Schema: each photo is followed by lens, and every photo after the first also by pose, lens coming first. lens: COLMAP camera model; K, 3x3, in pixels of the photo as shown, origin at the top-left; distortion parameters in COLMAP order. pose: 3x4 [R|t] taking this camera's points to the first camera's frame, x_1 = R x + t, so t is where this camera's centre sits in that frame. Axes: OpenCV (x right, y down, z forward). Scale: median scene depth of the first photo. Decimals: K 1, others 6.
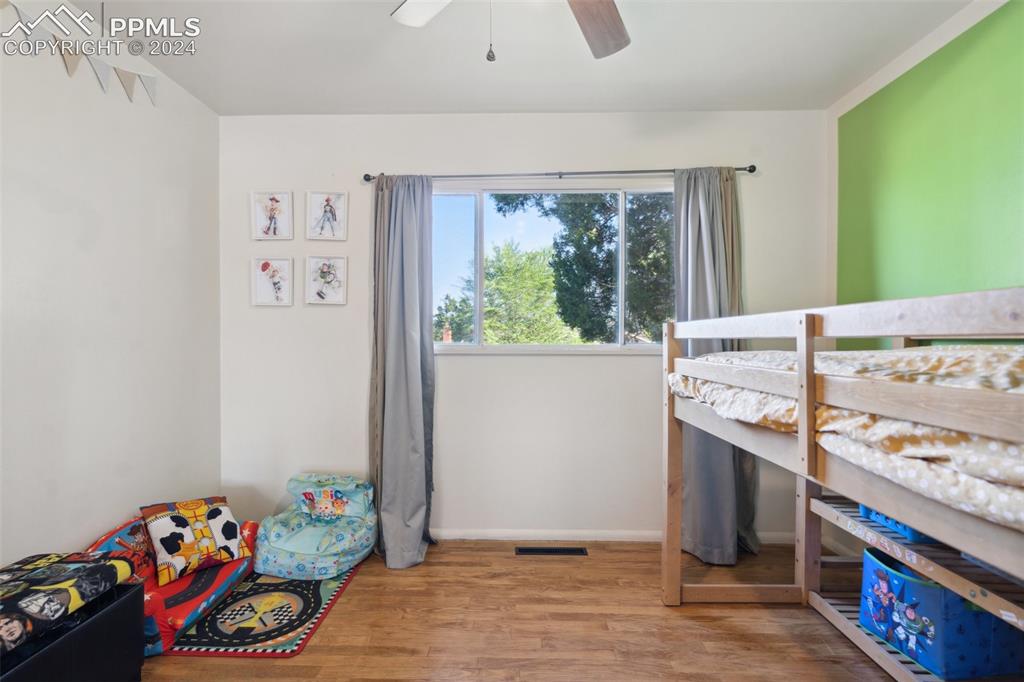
lens RADIAL K [[479.1, 0, 509.9], [0, 479.1, 343.4], [0, 0, 1]] dist [-0.001303, 0.001230]
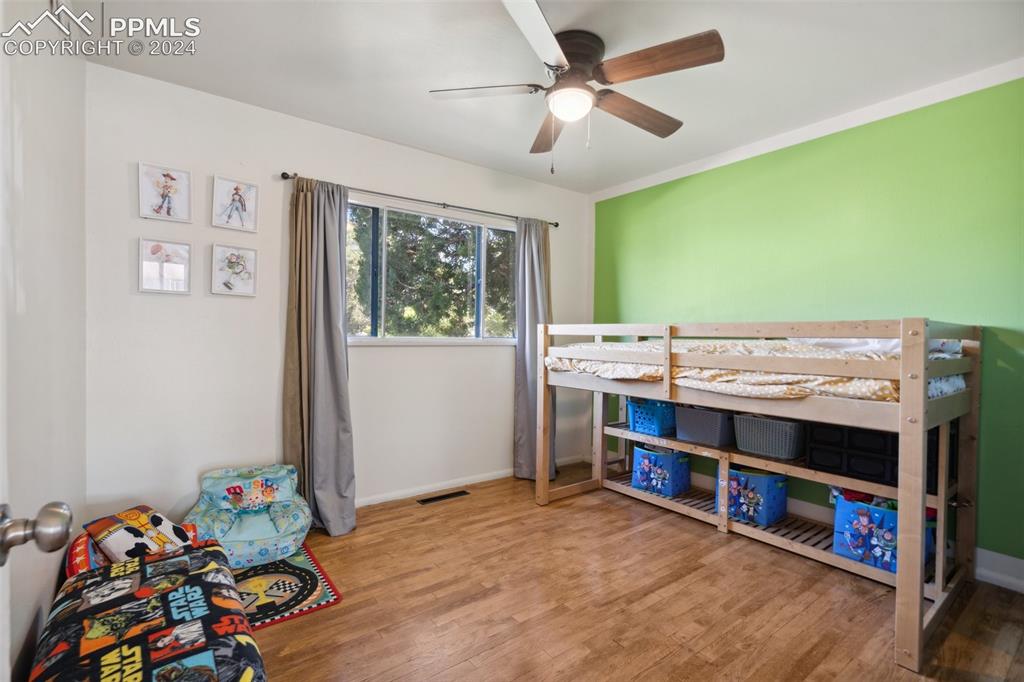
lens RADIAL K [[479.1, 0, 508.9], [0, 479.1, 339.2], [0, 0, 1]] dist [-0.001303, 0.001230]
pose [[0.782532, 0.002349, 0.622606, -0.686117], [-0.007692, 0.999953, 0.005894, -0.002910], [-0.622562, -0.009401, 0.782514, -0.140726]]
